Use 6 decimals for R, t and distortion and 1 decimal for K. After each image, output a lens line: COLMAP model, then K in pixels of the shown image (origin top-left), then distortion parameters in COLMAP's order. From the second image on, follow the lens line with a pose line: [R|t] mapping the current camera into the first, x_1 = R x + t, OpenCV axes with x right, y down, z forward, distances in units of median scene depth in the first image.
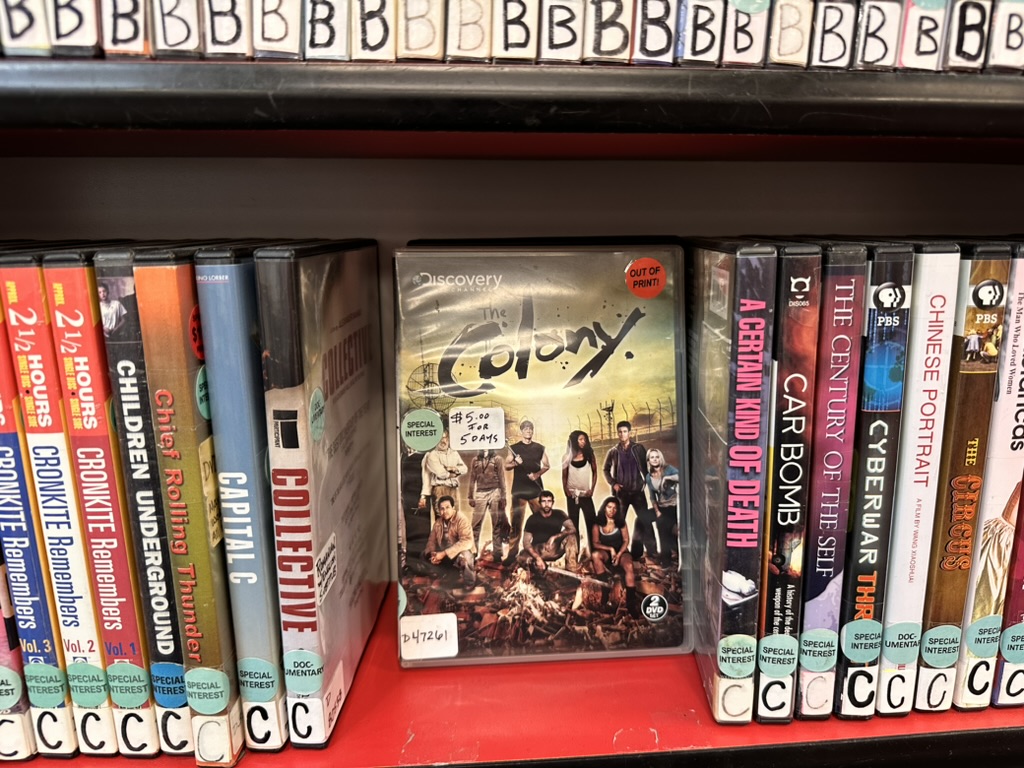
lens RADIAL K [[719.3, 0, 509.5], [0, 719.3, 370.4], [0, 0, 1]] dist [0.003207, -0.030725]
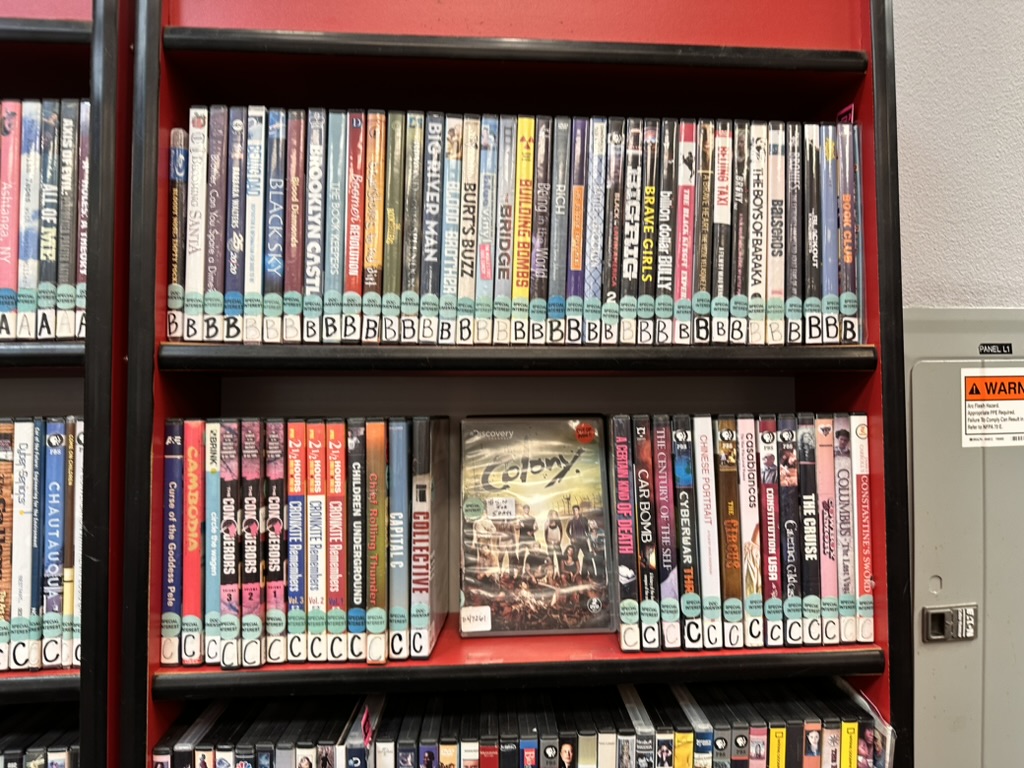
lens RADIAL K [[719.3, 0, 509.5], [0, 719.3, 370.4], [0, 0, 1]] dist [0.003207, -0.030725]
pose [[0.999980, -0.003900, -0.004953, -0.010651], [0.002508, 0.966942, -0.254985, 0.219459], [0.005783, 0.254967, 0.966932, -1.010387]]
